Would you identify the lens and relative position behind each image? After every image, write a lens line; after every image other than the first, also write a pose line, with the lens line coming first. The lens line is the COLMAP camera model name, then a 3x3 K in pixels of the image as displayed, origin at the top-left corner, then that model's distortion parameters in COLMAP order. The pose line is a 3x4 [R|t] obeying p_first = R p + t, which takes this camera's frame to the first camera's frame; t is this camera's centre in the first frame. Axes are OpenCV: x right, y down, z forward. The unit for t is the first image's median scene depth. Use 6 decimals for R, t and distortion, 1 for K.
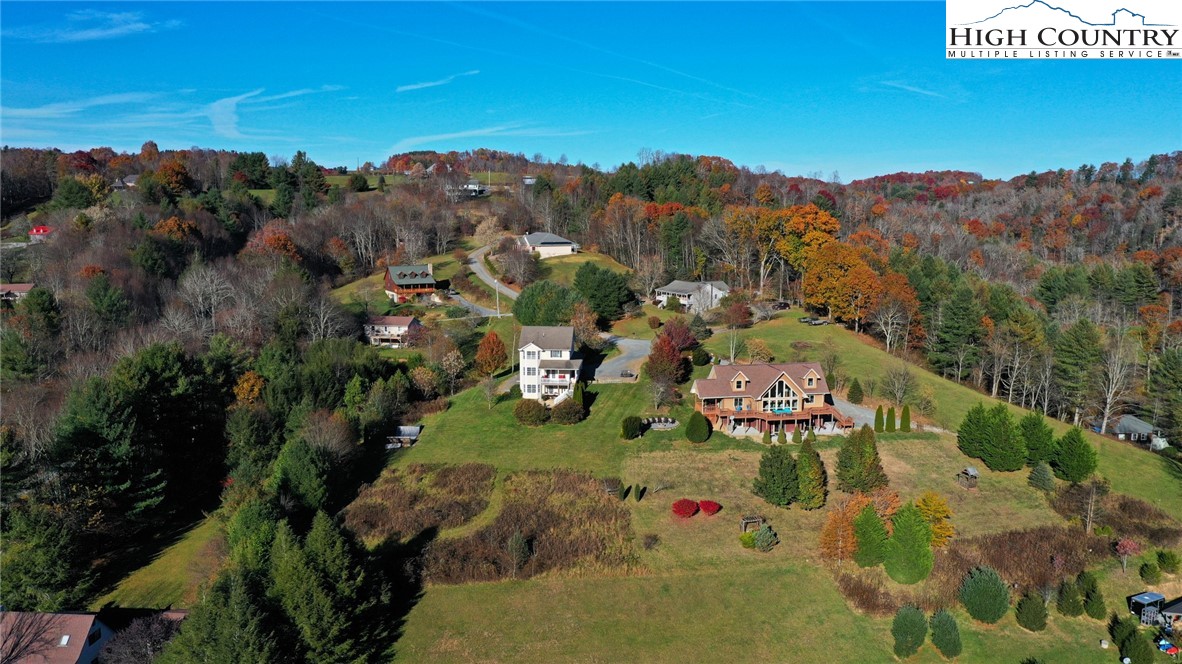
lens RADIAL K [[987.2, 0, 591.0], [0, 987.2, 332.0], [0, 0, 1]] dist [-0.001425, -0.000359]
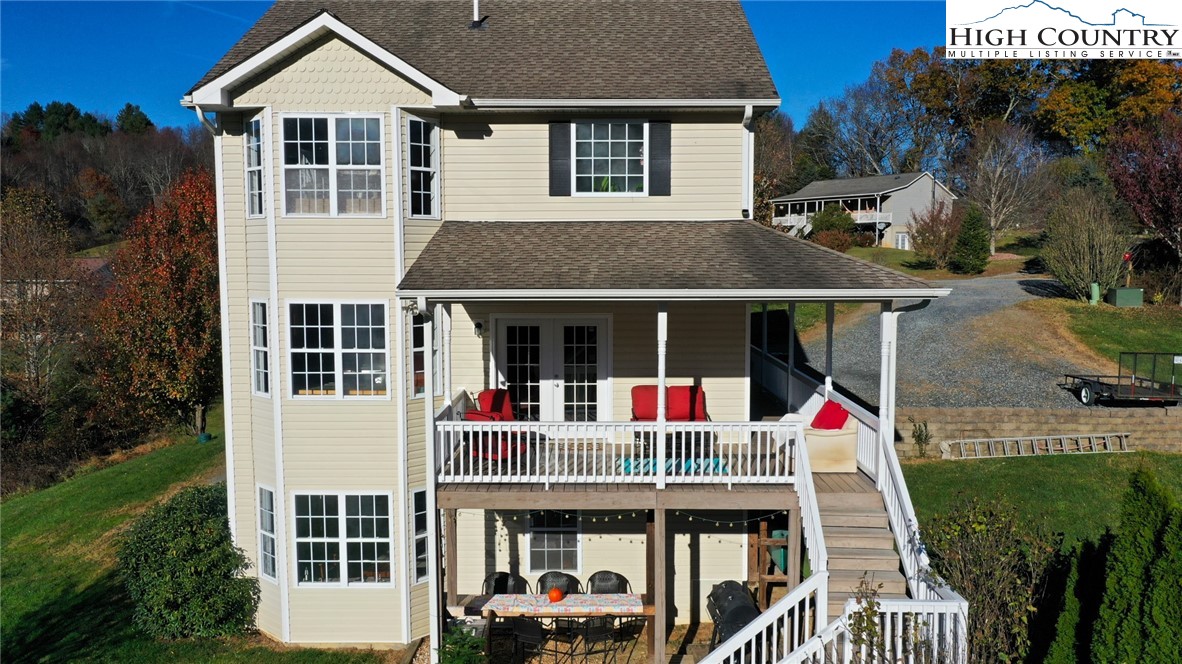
lens RADIAL K [[987.2, 0, 591.0], [0, 987.2, 332.0], [0, 0, 1]] dist [-0.001425, -0.000359]
pose [[0.998389, -0.007336, 0.056263, -0.042134], [0.010258, 0.998604, -0.051819, 0.043217], [-0.055805, 0.052312, 0.997070, 0.907557]]
